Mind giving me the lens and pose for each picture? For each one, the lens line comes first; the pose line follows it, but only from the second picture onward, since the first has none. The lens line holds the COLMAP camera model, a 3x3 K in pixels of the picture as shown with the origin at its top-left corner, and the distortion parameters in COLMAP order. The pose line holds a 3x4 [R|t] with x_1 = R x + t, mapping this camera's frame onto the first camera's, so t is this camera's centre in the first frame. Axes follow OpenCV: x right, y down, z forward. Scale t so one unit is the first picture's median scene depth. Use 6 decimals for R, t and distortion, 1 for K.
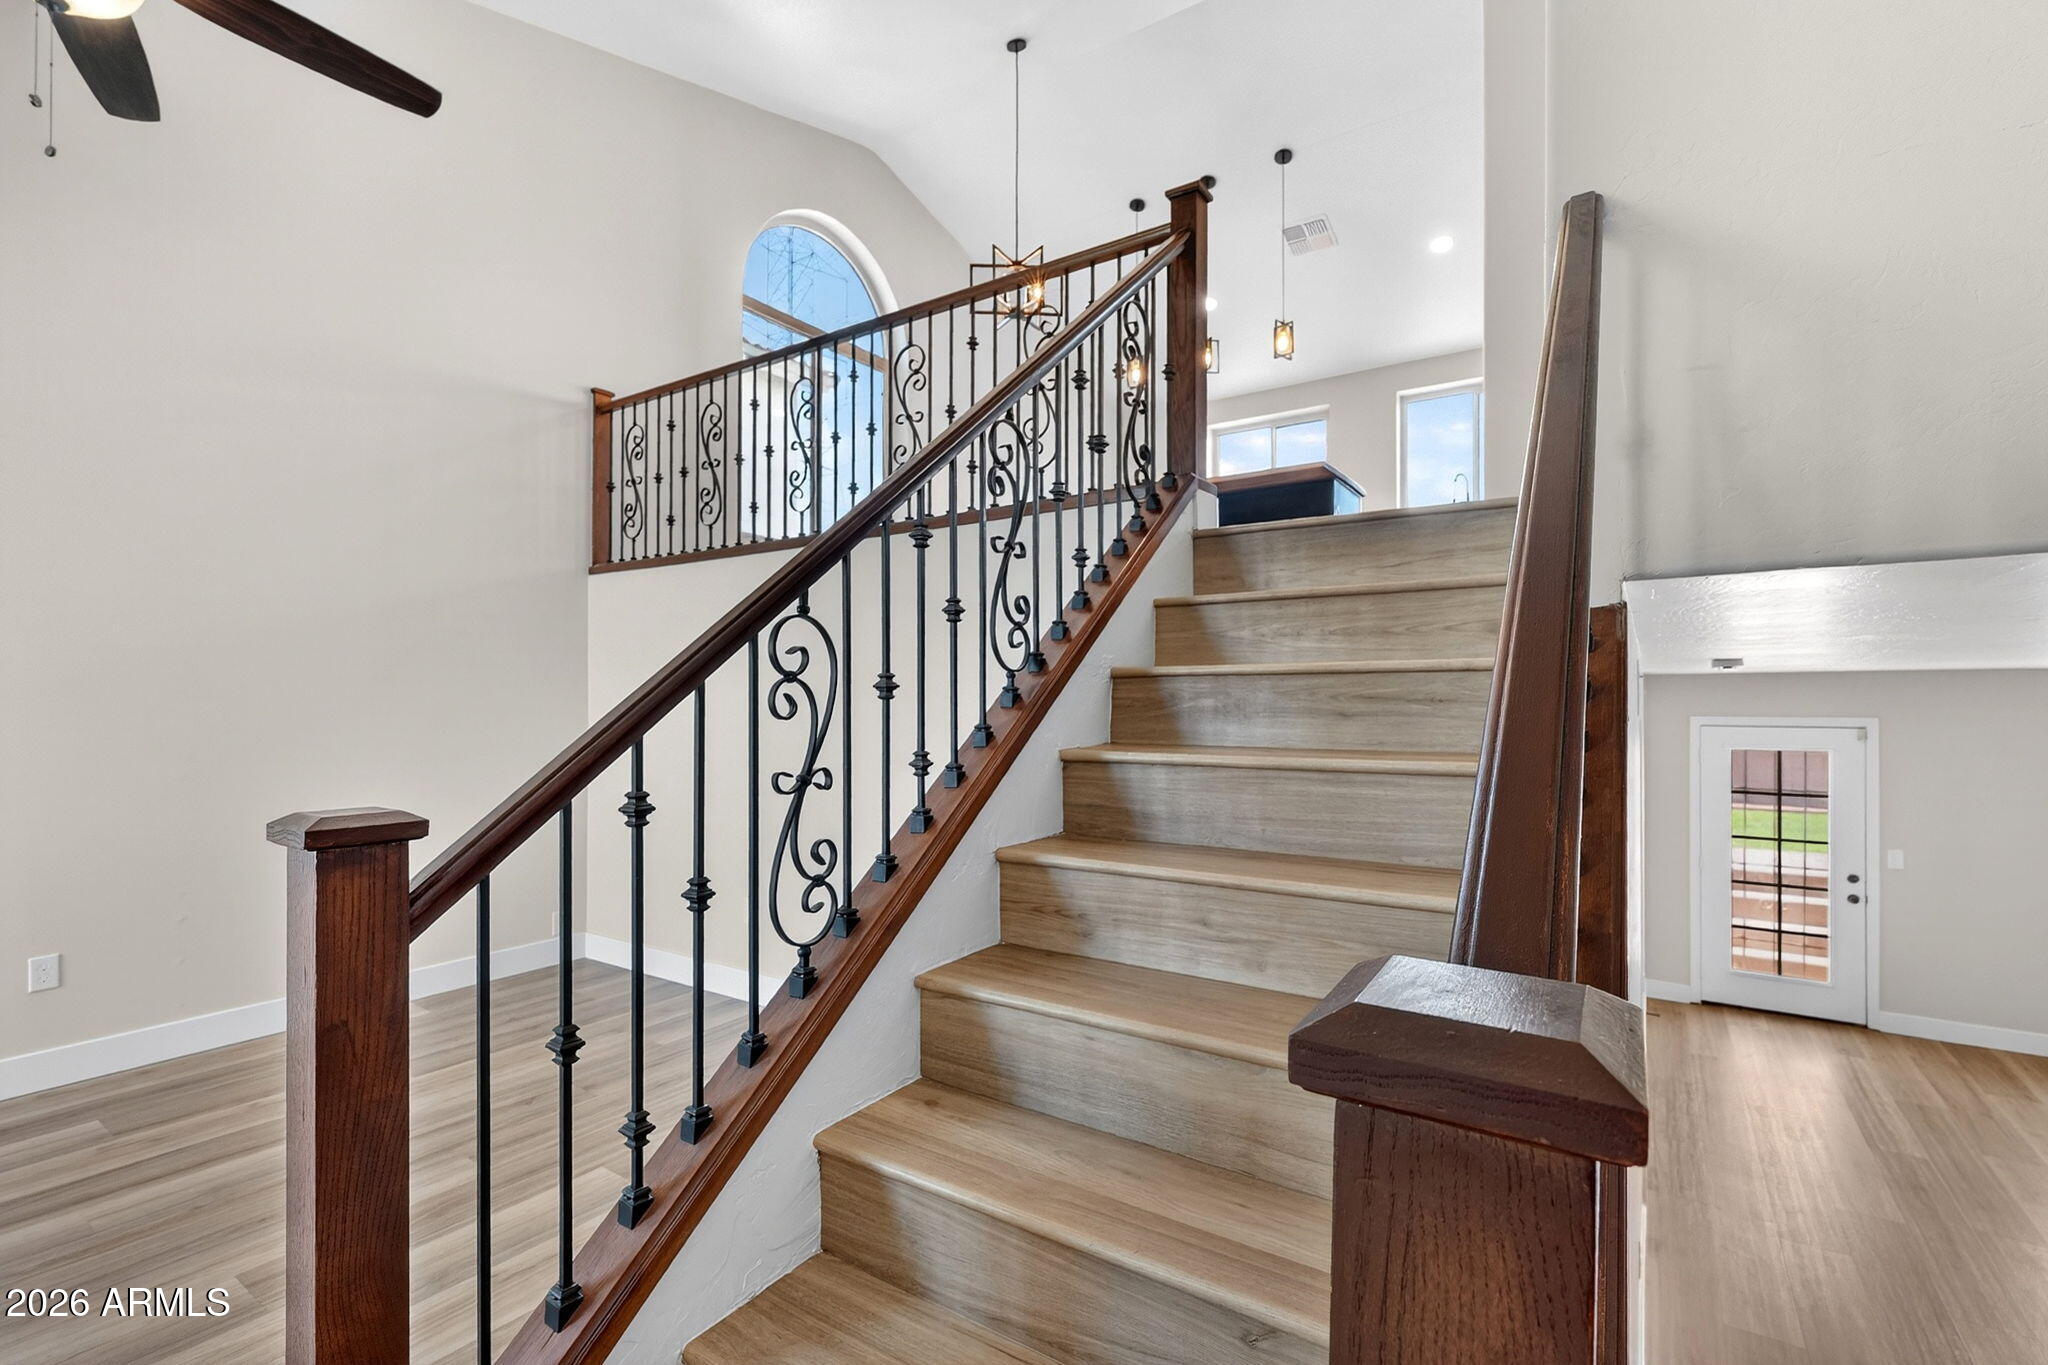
lens RADIAL K [[924.0, 0, 1022.8], [0, 924.0, 689.2], [0, 0, 1]] dist [0.004252, -0.000071]
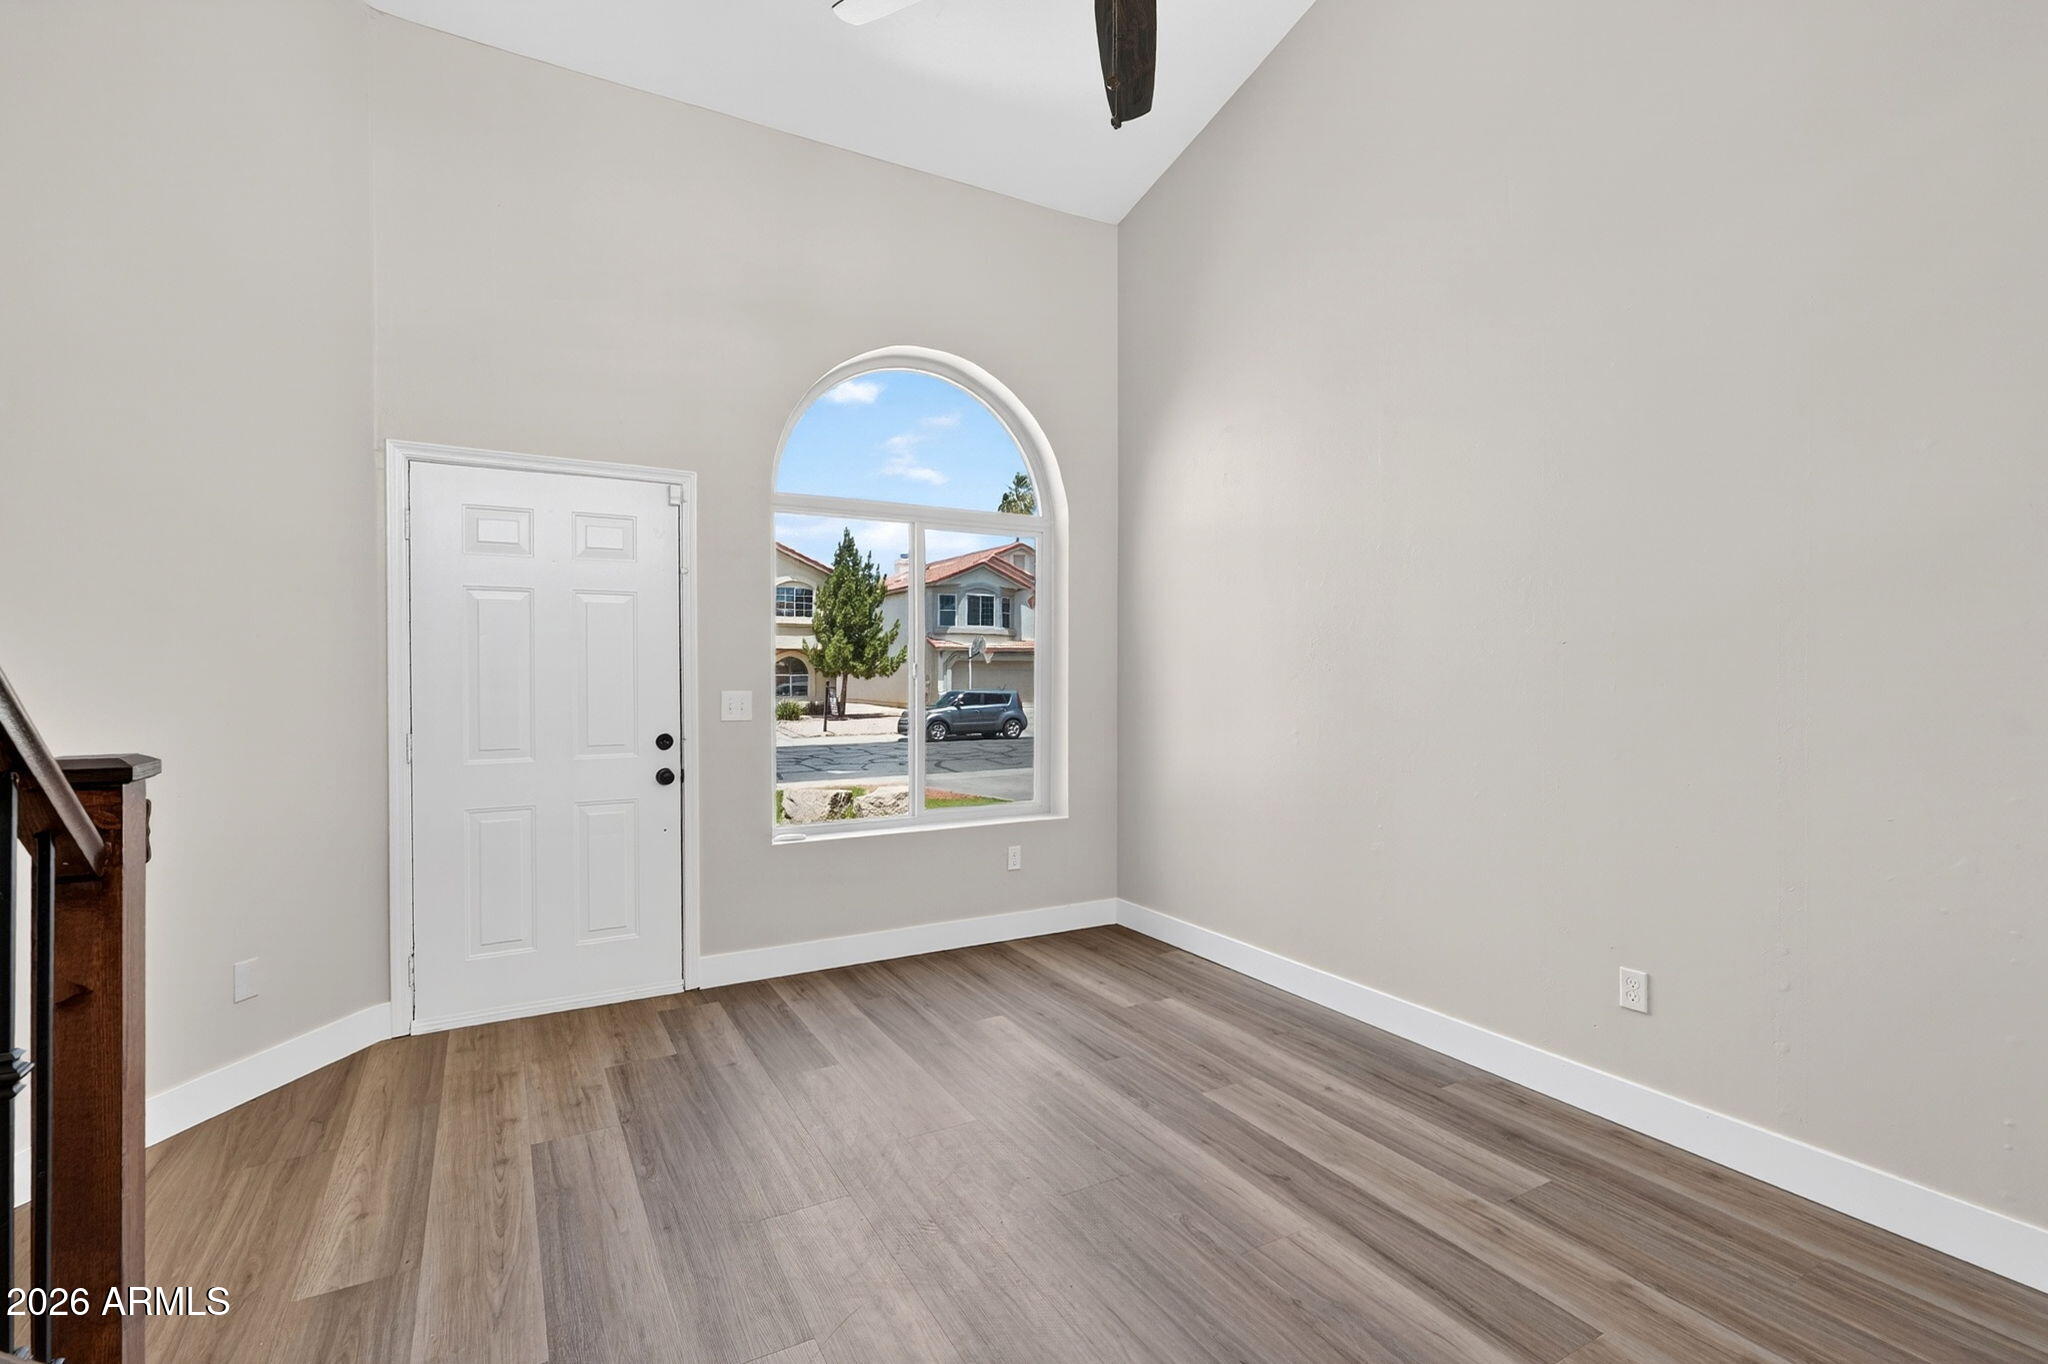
lens RADIAL K [[914.9, 0, 1028.3], [0, 914.9, 669.7], [0, 0, 1]] dist [-0.006134, 0.002216]
pose [[-0.431686, -0.001968, -0.902022, -0.045192], [0.007766, 0.999952, -0.005898, 0.010028], [0.901990, -0.009551, -0.431650, 0.584755]]
